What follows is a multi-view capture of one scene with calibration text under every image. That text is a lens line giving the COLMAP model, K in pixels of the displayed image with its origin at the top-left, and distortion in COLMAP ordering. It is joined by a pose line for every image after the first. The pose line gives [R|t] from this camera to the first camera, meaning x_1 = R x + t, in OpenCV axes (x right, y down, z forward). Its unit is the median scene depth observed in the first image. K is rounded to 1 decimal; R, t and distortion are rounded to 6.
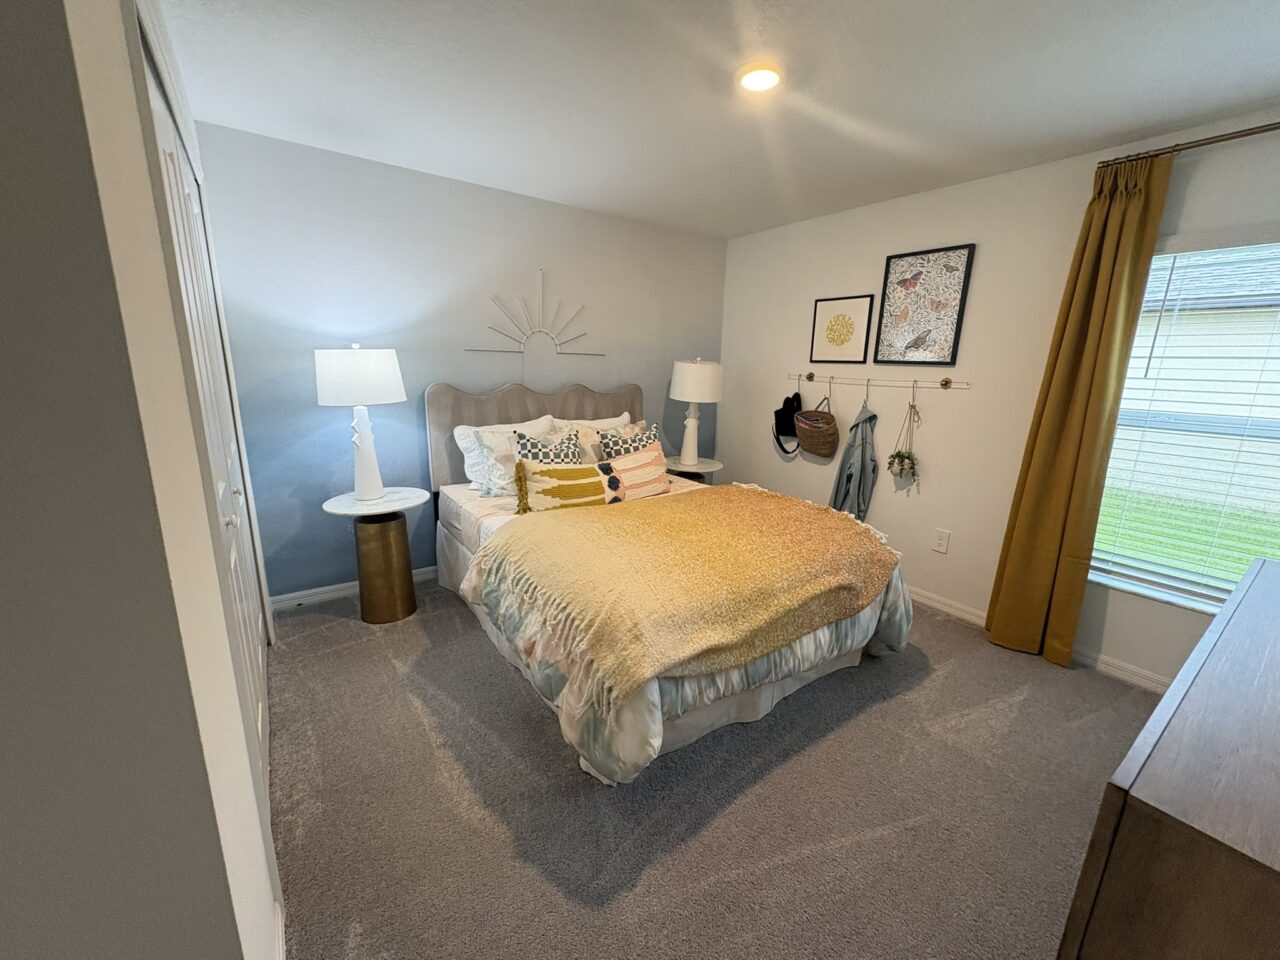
lens RADIAL K [[509.3, 0, 644.0], [0, 509.3, 476.9], [0, 0, 1]] dist [-0.003156, 0.000404]
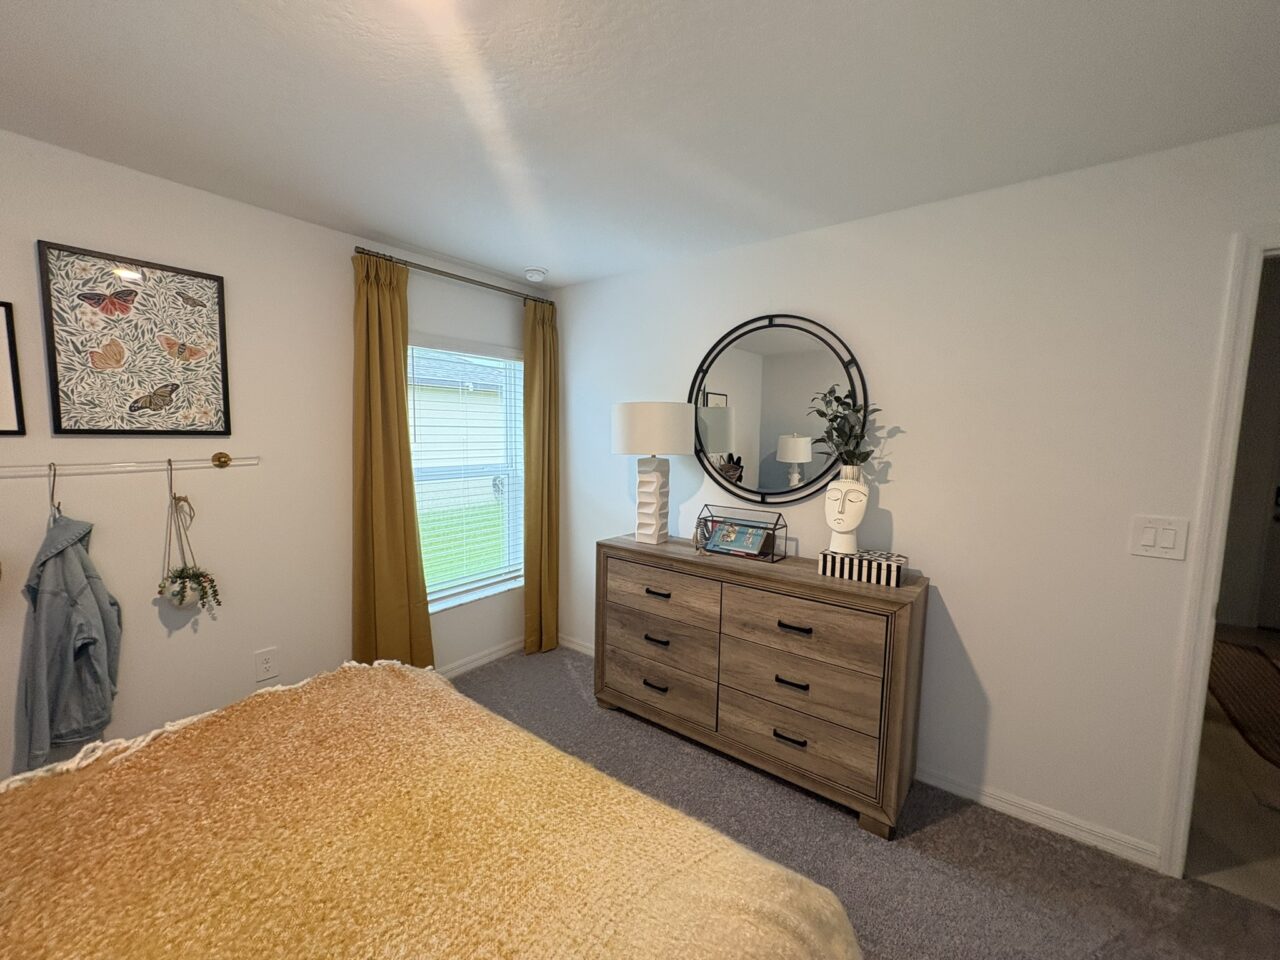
lens RADIAL K [[509.3, 0, 638.5], [0, 509.3, 486.7], [0, 0, 1]] dist [-0.003156, 0.000404]
pose [[-0.304940, -0.130062, 0.943449, -0.264850], [0.195741, 0.960923, 0.195738, -0.167119], [-0.932039, 0.244360, -0.267566, 0.630091]]
